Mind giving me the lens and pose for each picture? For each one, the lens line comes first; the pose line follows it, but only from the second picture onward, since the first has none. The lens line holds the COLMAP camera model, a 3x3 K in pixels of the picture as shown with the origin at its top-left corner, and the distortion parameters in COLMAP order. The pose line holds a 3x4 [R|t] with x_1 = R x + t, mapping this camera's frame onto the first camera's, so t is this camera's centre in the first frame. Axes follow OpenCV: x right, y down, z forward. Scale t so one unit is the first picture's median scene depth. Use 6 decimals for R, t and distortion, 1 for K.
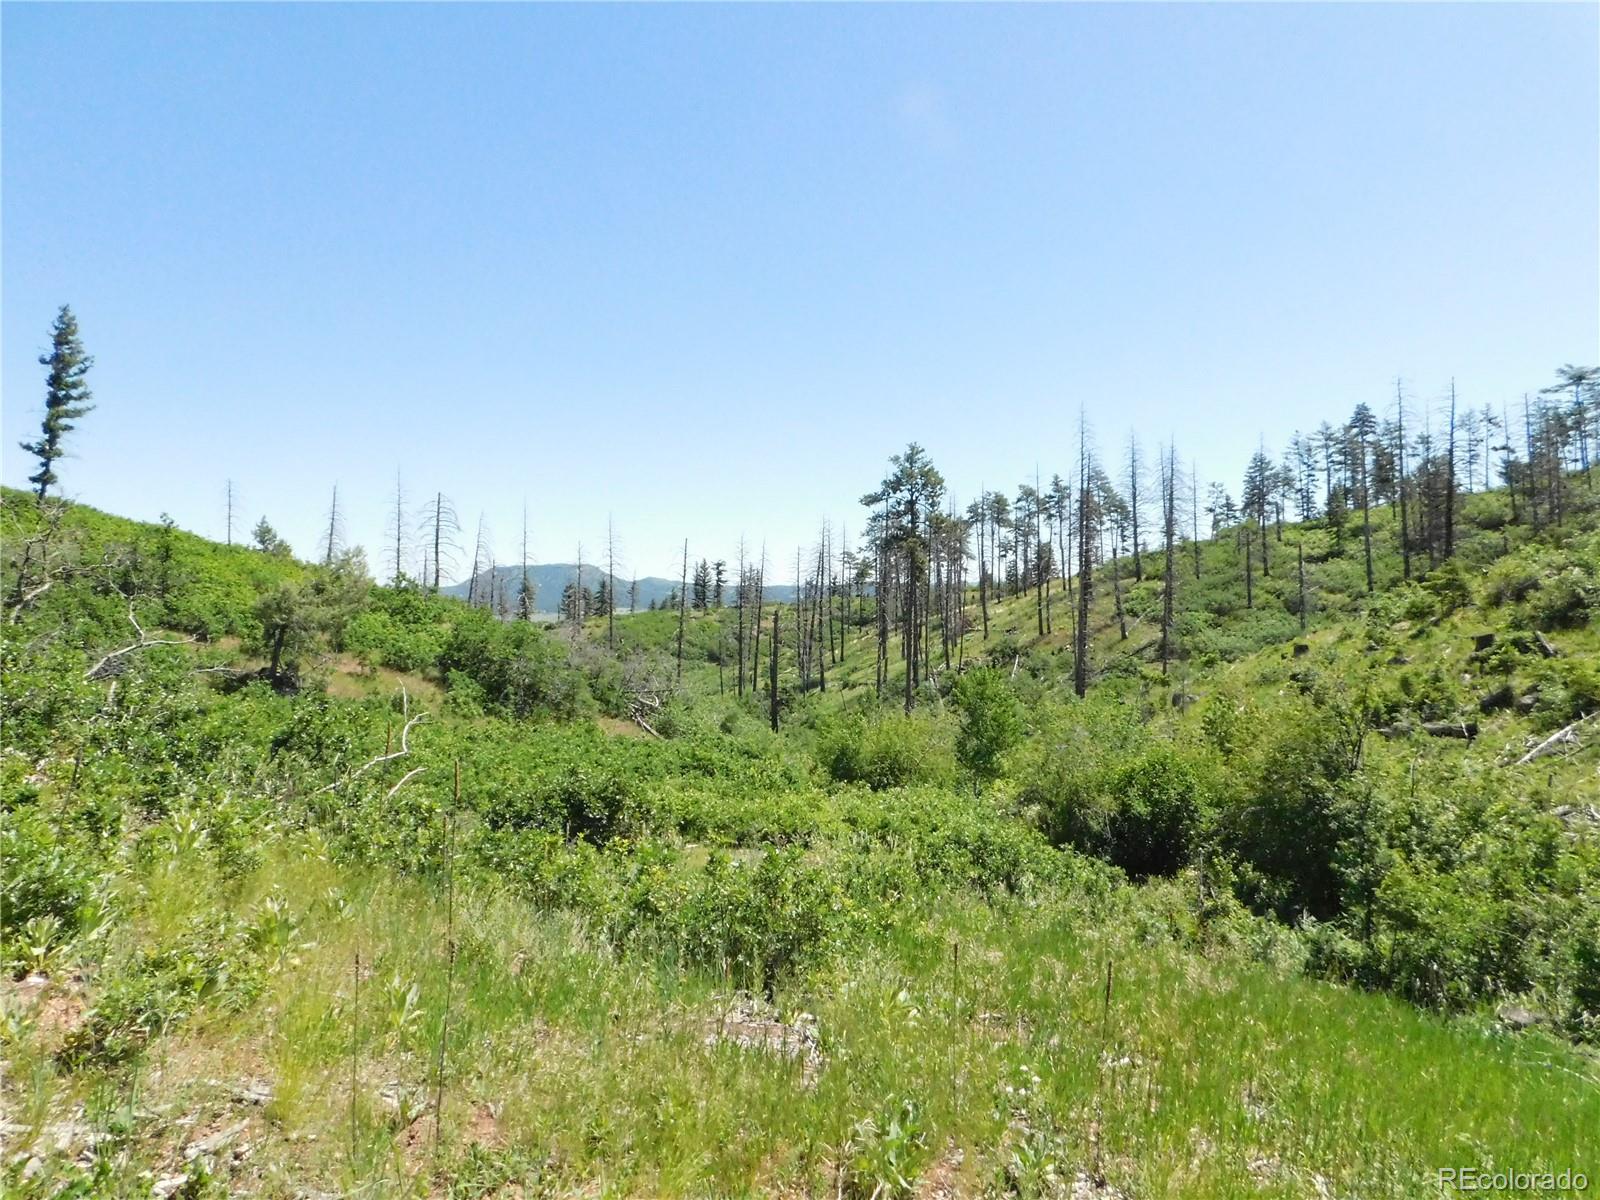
lens RADIAL K [[1065.8, 0, 807.6], [0, 1065.8, 600.3], [0, 0, 1]] dist [-0.070195, 0.057843]
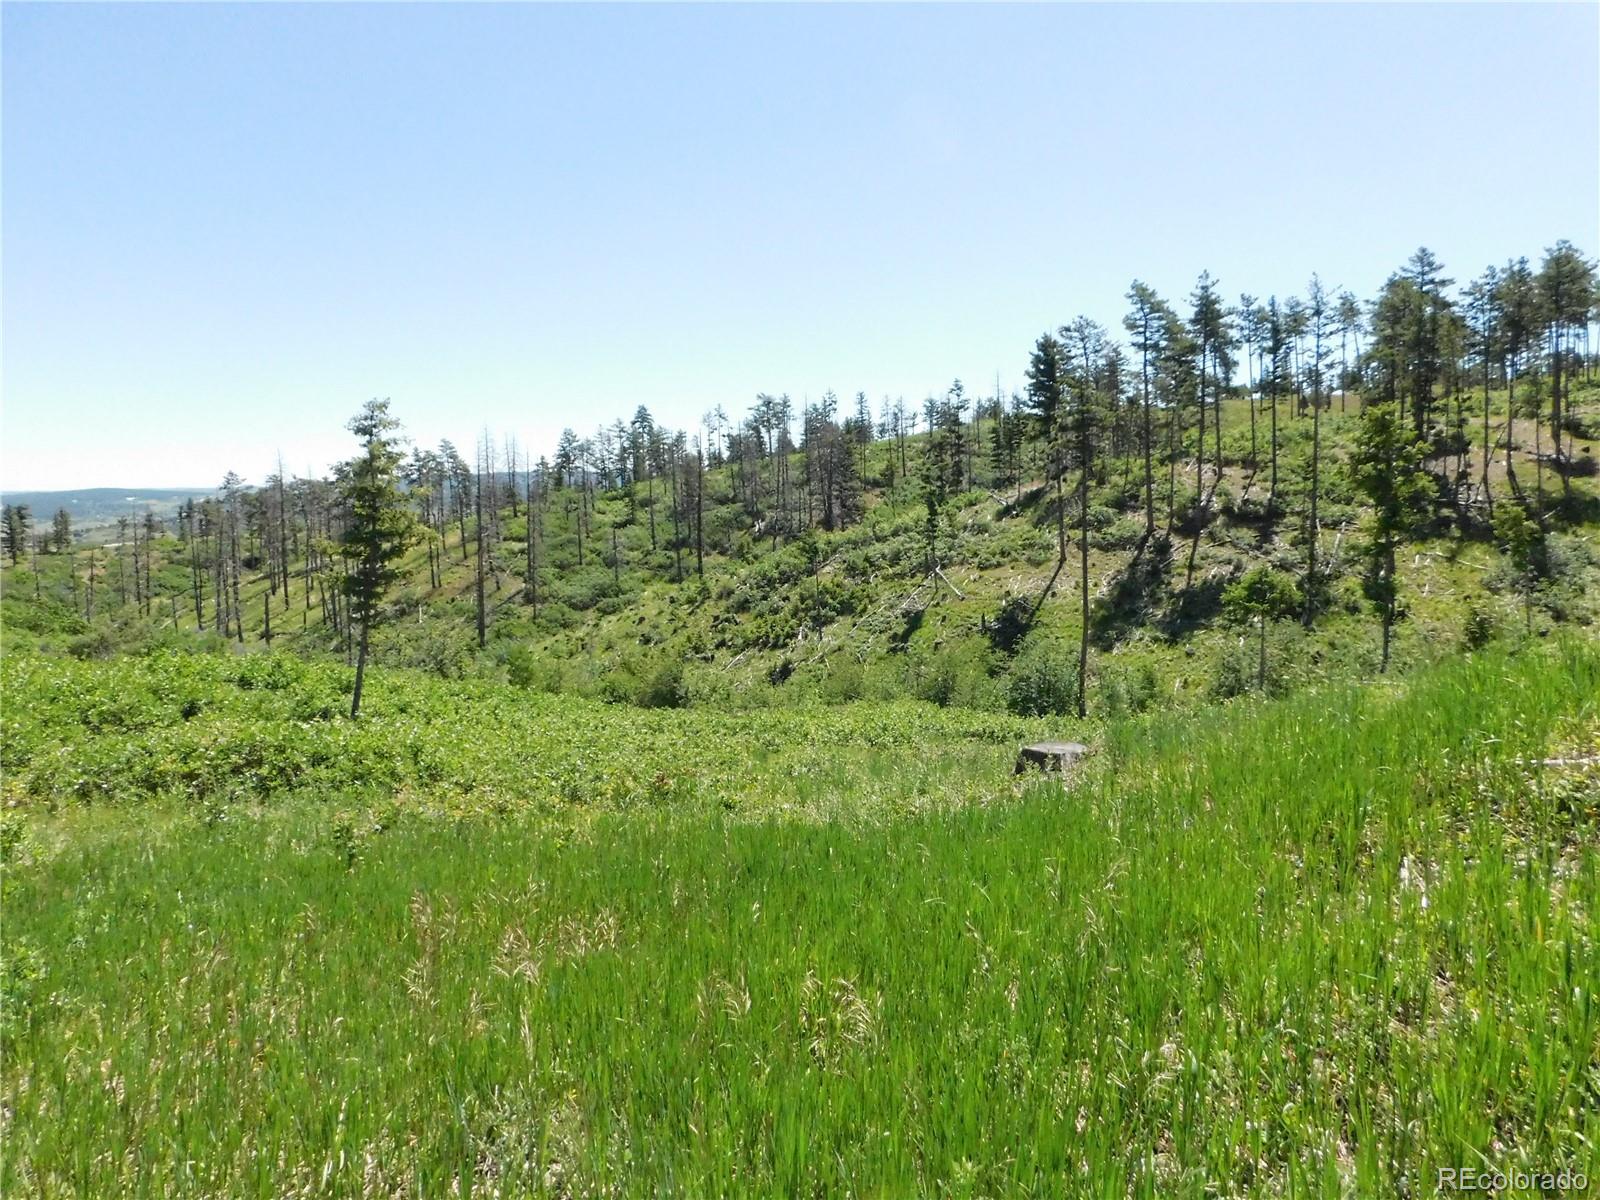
lens RADIAL K [[1064.2, 0, 808.4], [0, 1064.2, 596.9], [0, 0, 1]] dist [-0.070529, 0.056439]
pose [[0.792507, -0.064574, 0.606434, -0.279126], [0.011275, 0.995760, 0.091295, -0.094538], [-0.609758, -0.065515, 0.789875, -0.444075]]
